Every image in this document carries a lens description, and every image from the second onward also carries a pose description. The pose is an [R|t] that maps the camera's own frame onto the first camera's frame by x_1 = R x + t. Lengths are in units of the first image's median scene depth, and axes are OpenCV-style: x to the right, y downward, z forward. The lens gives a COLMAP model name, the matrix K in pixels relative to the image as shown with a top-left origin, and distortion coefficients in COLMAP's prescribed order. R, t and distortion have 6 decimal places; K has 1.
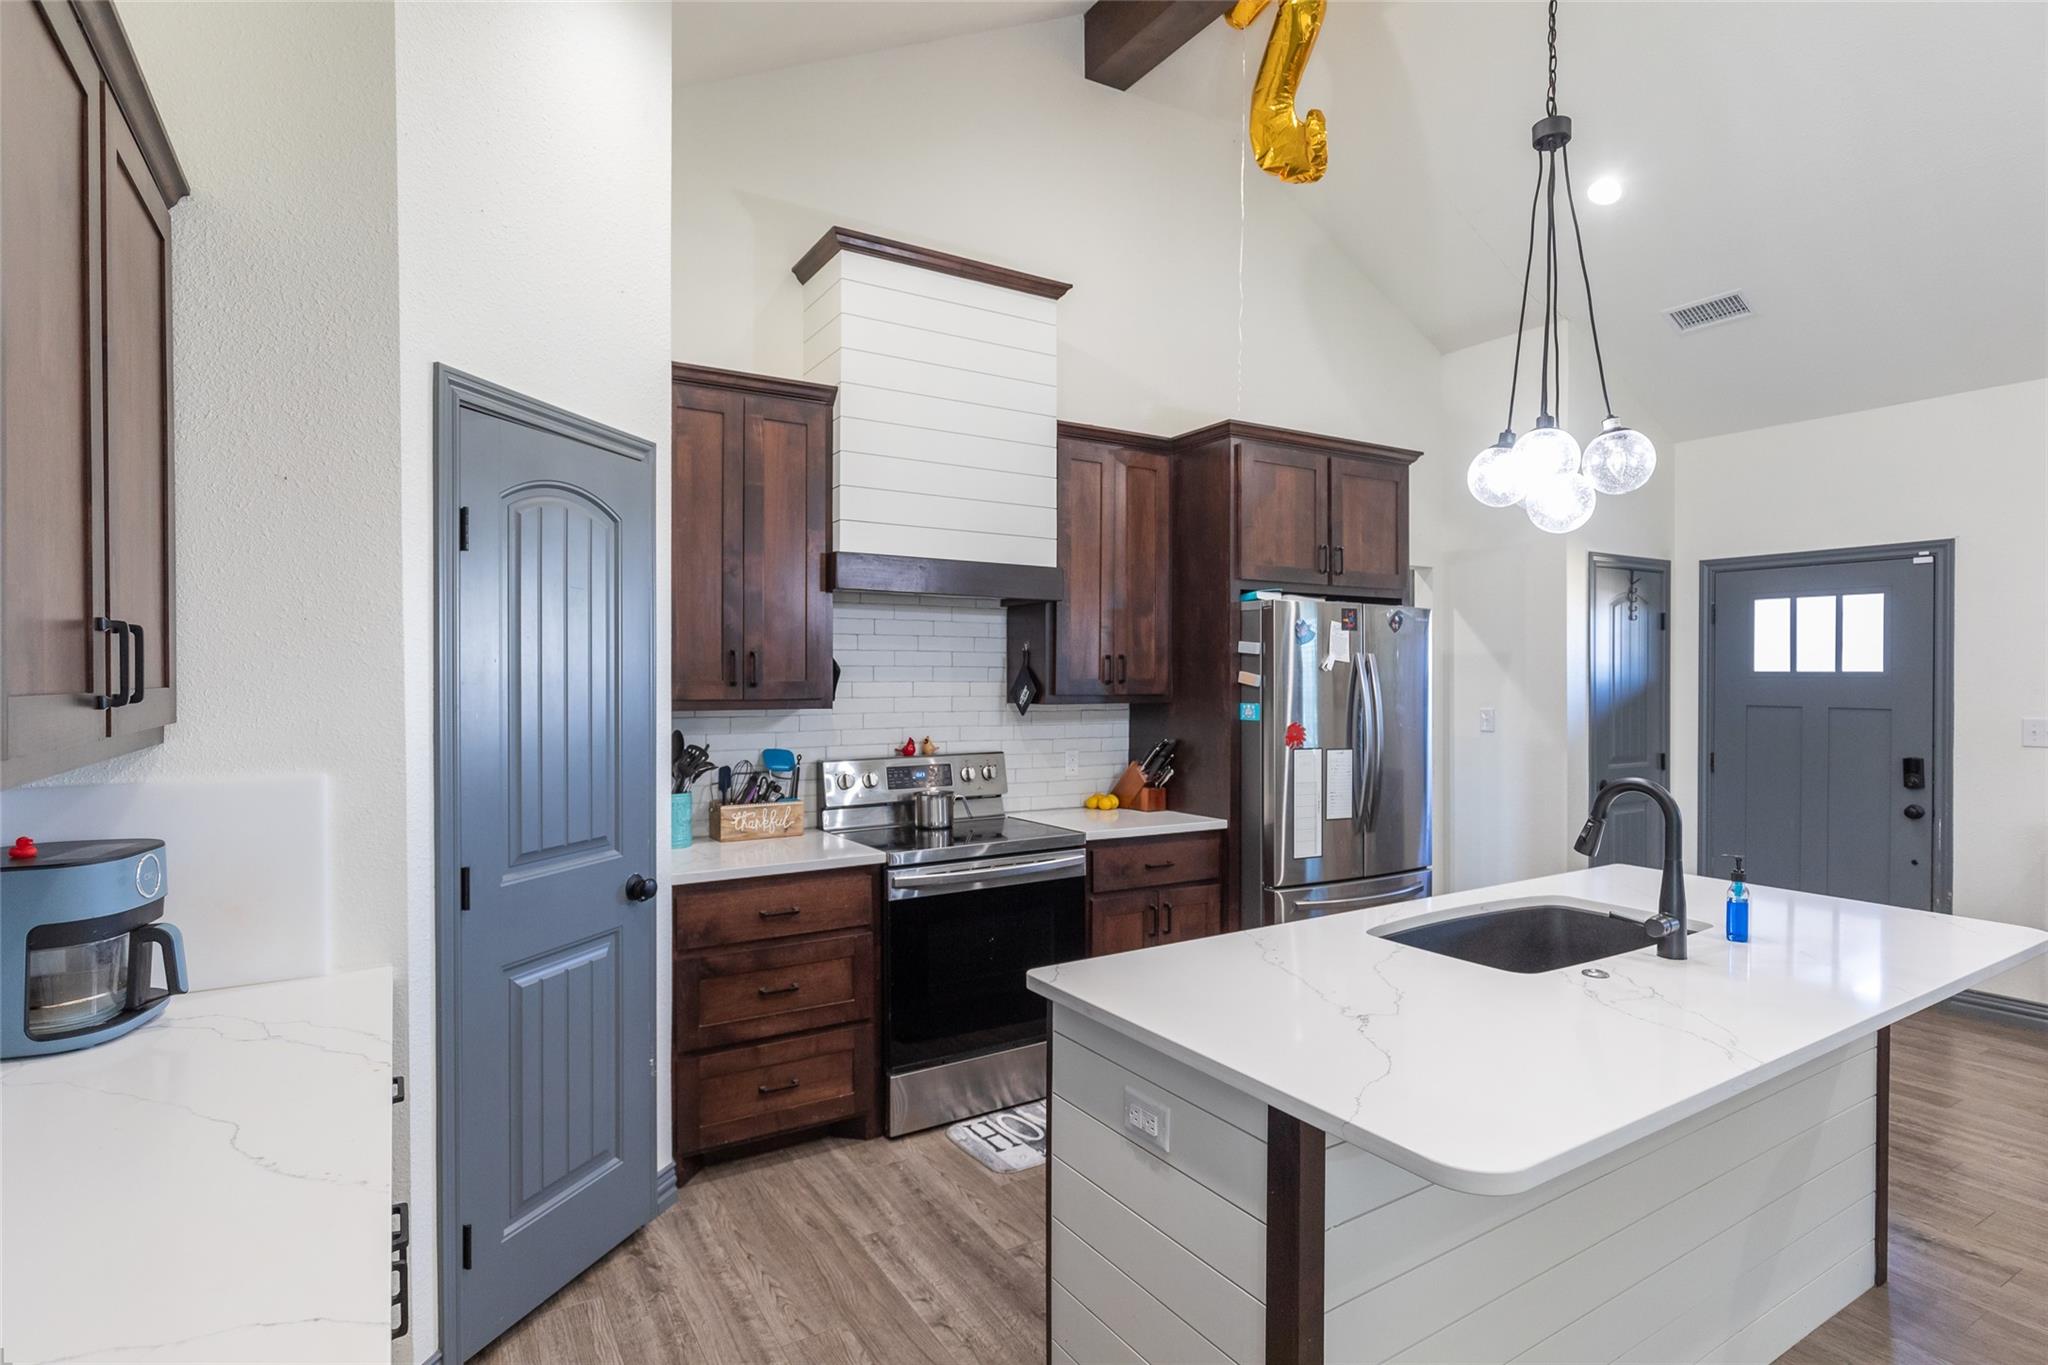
lens RADIAL K [[1052.2, 0, 1024.0], [0, 1052.2, 682.5], [0, 0, 1]] dist [-0.002220, -0.000452]
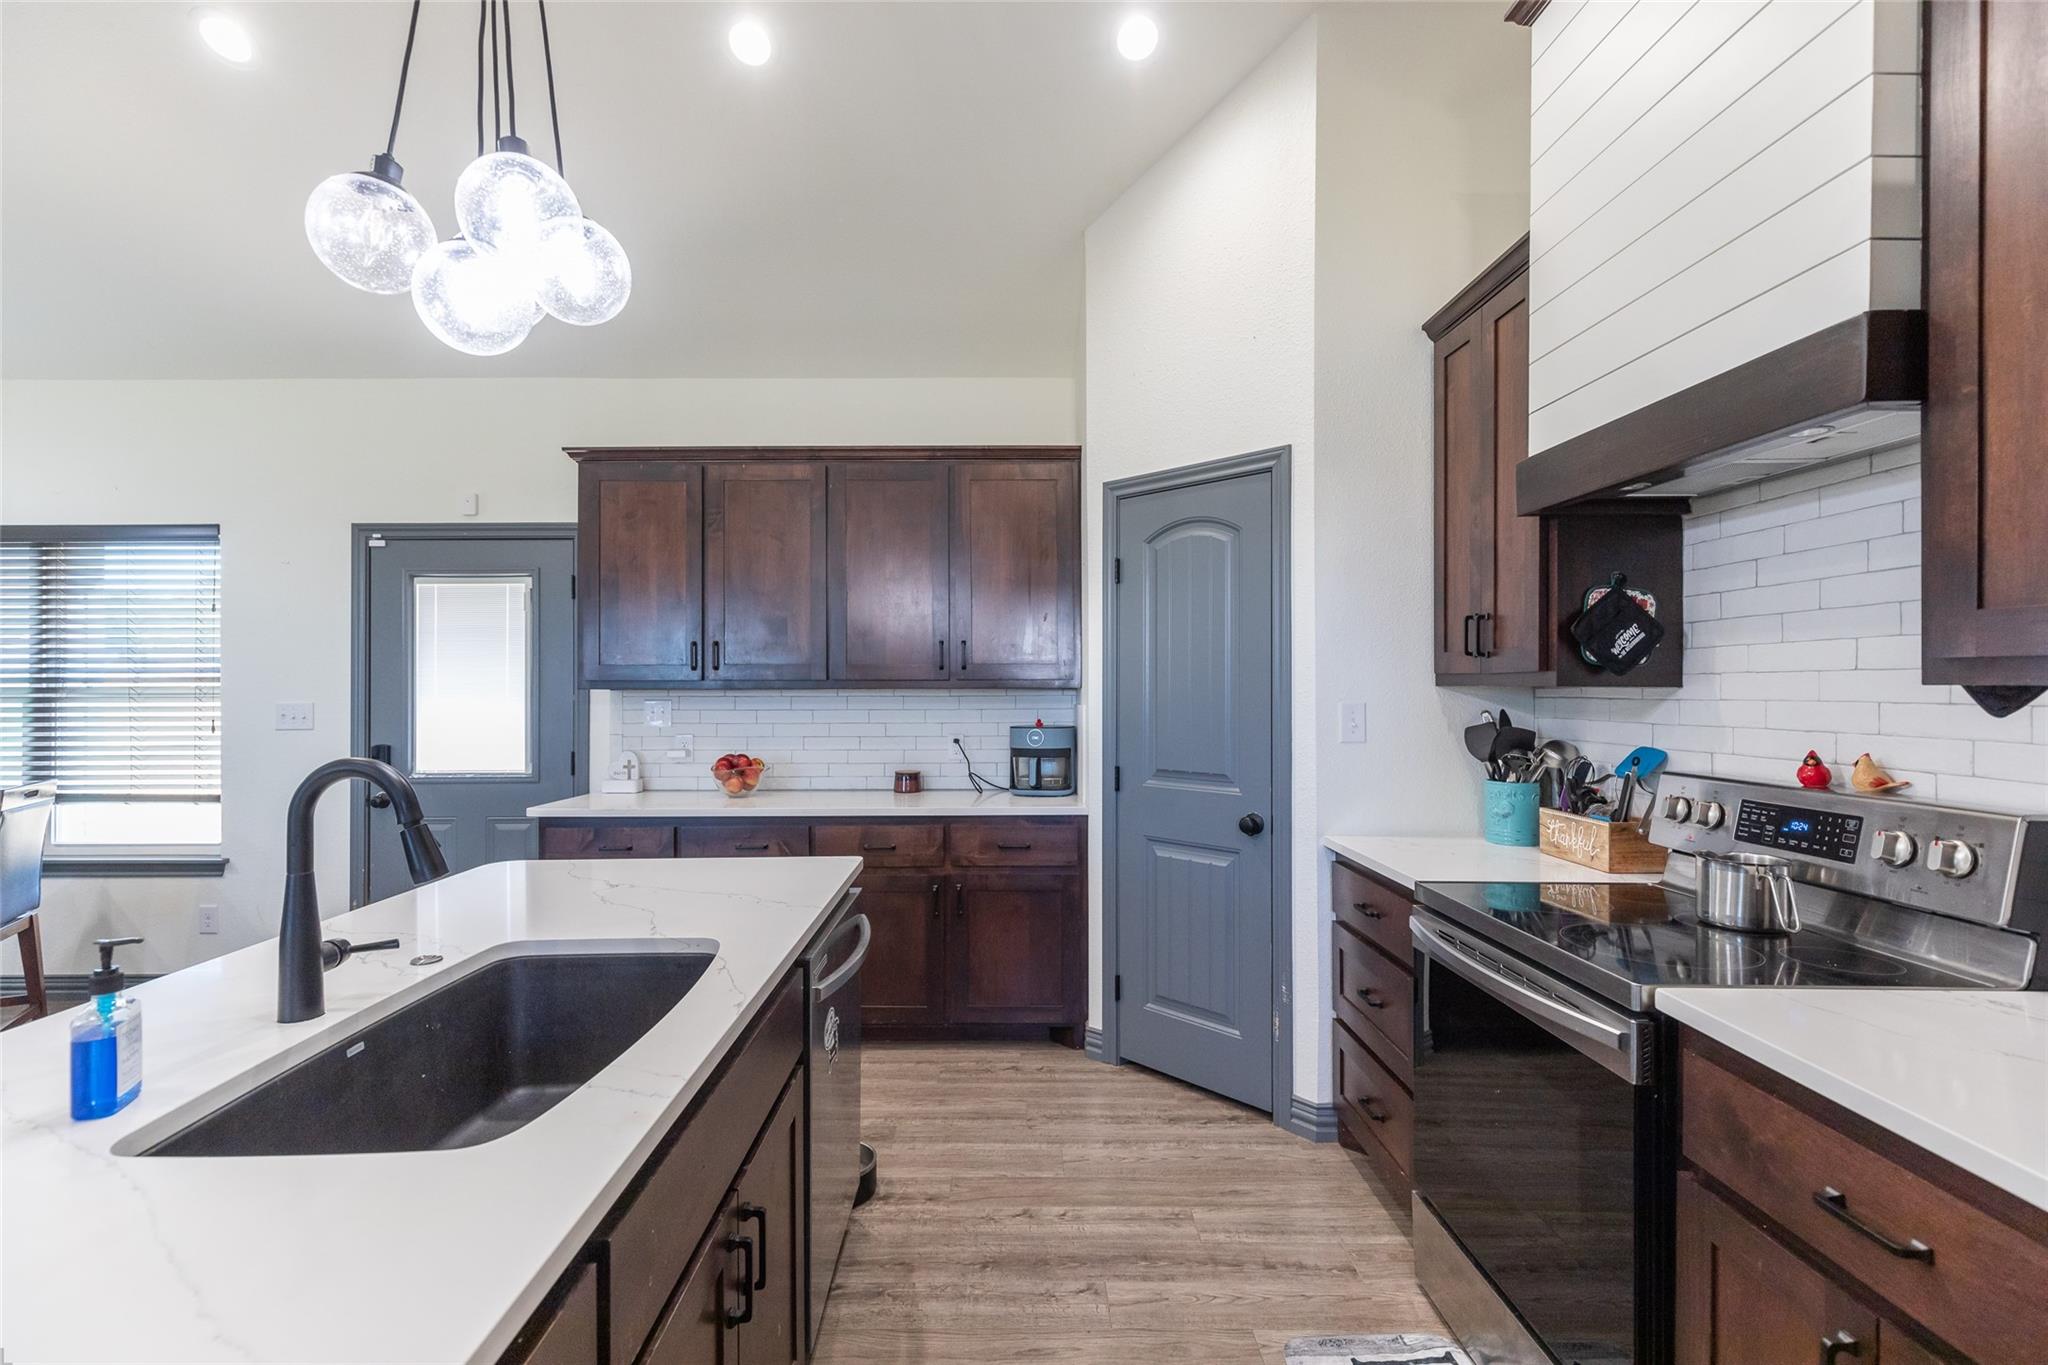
lens RADIAL K [[943.7, 0, 1004.4], [0, 943.7, 687.2], [0, 0, 1]] dist [0.008214, -0.000564]
pose [[-0.541882, -0.000710, -0.840454, 0.483568], [-0.007925, 0.999959, 0.004265, 0.023559], [0.840417, 0.008972, -0.541866, 0.936328]]
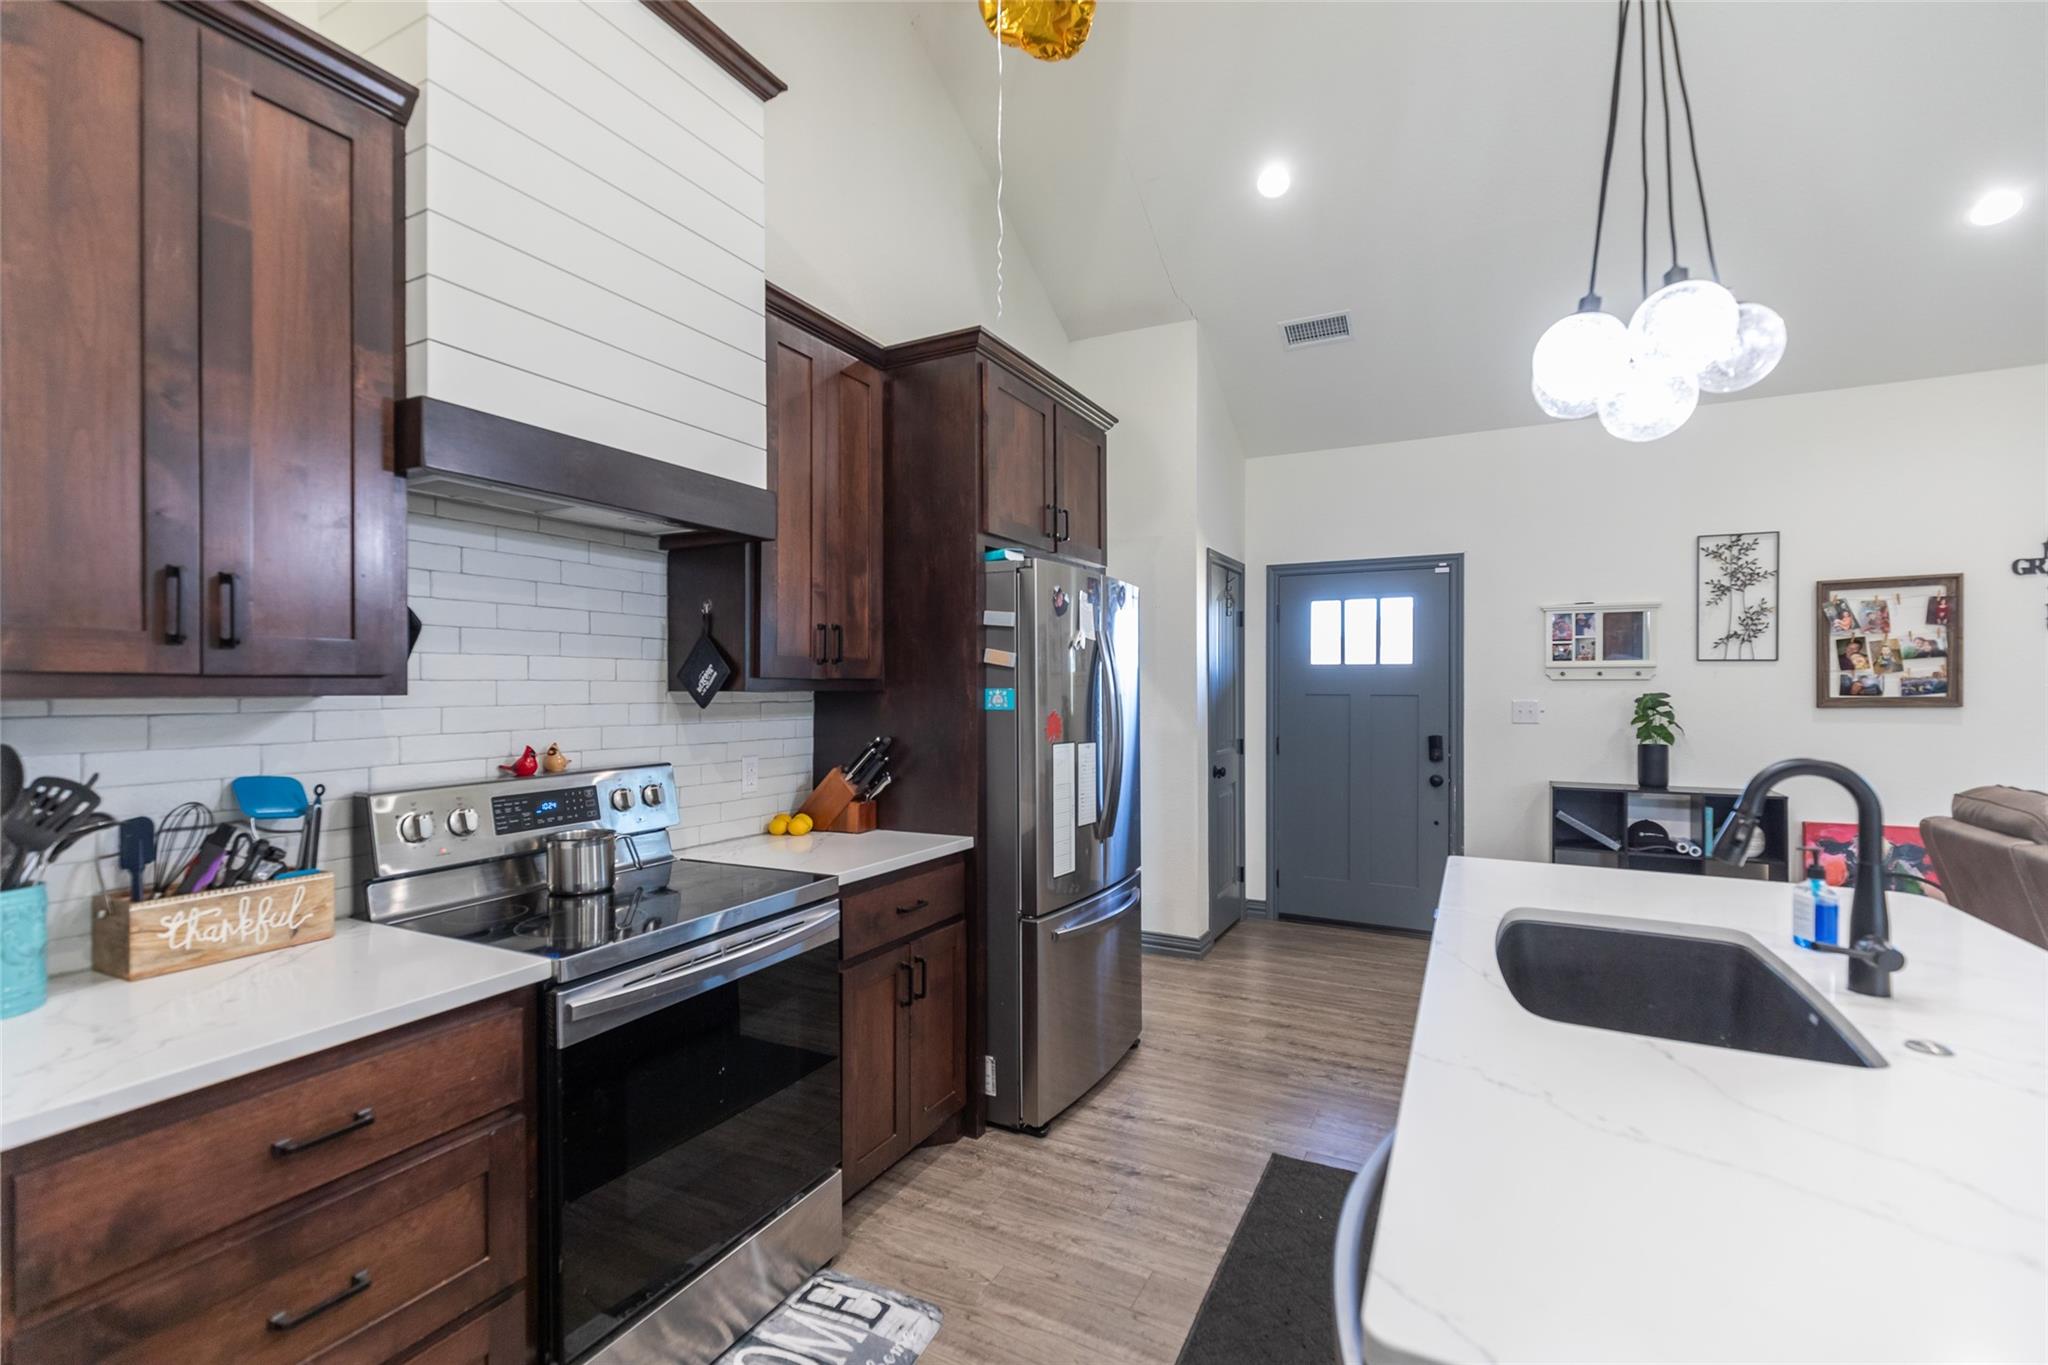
lens RADIAL K [[943.7, 0, 1004.4], [0, 943.7, 687.2], [0, 0, 1]] dist [0.008214, -0.000564]
pose [[0.868309, -0.003879, 0.496008, -0.142634], [0.006285, 0.999975, -0.003182, 0.021977], [-0.495984, 0.005881, 0.868312, 0.392216]]
